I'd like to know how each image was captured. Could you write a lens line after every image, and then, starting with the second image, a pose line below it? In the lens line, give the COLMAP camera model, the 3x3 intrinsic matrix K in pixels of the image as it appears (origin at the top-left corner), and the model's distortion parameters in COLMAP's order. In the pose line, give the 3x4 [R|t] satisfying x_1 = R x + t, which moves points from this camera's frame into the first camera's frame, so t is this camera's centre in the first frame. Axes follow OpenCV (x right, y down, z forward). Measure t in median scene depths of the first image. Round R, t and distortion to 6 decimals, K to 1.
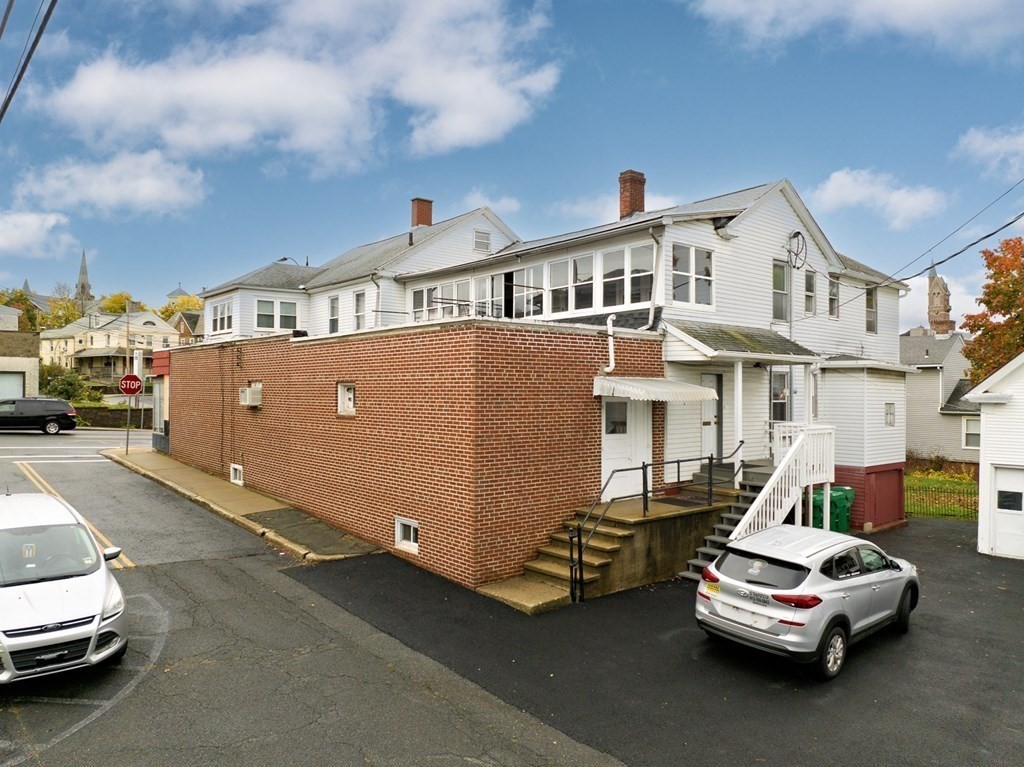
lens RADIAL K [[725.1, 0, 512.0], [0, 725.1, 383.5], [0, 0, 1]] dist [-0.038301, -0.002325]
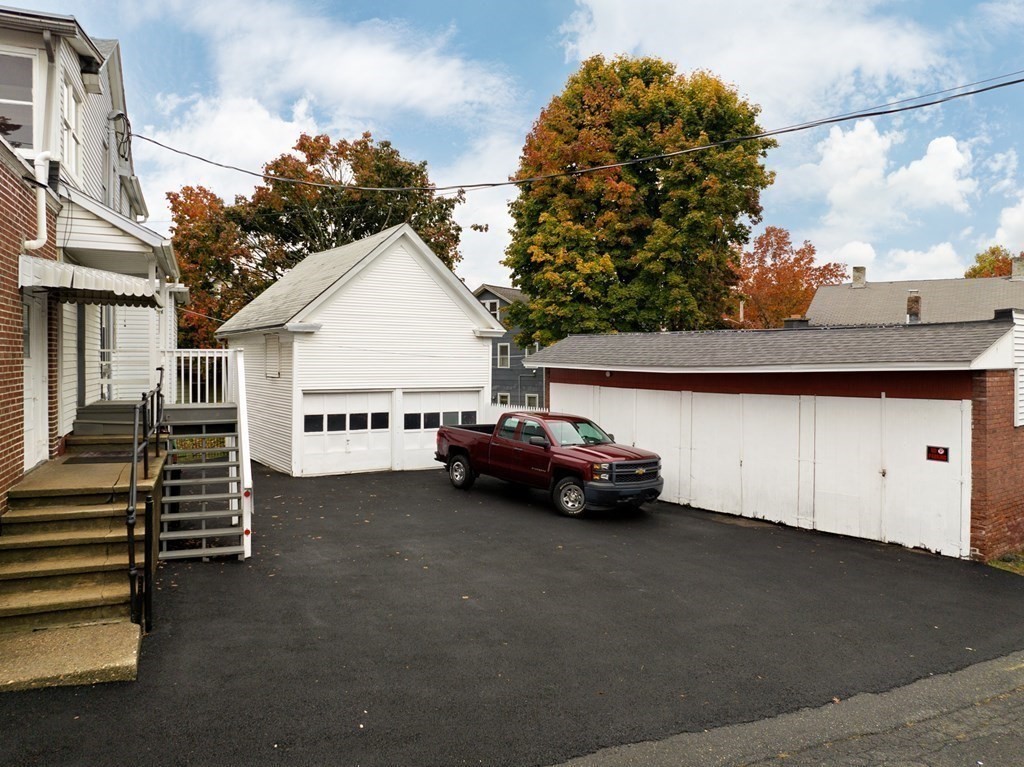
lens RADIAL K [[719.0, 0, 518.2], [0, 719.0, 375.8], [0, 0, 1]] dist [-0.032924, -0.001332]
pose [[0.312112, -0.036217, 0.949355, -0.251426], [-0.001354, 0.999255, 0.038566, 0.054476], [-0.950044, -0.013322, 0.311831, 0.394901]]
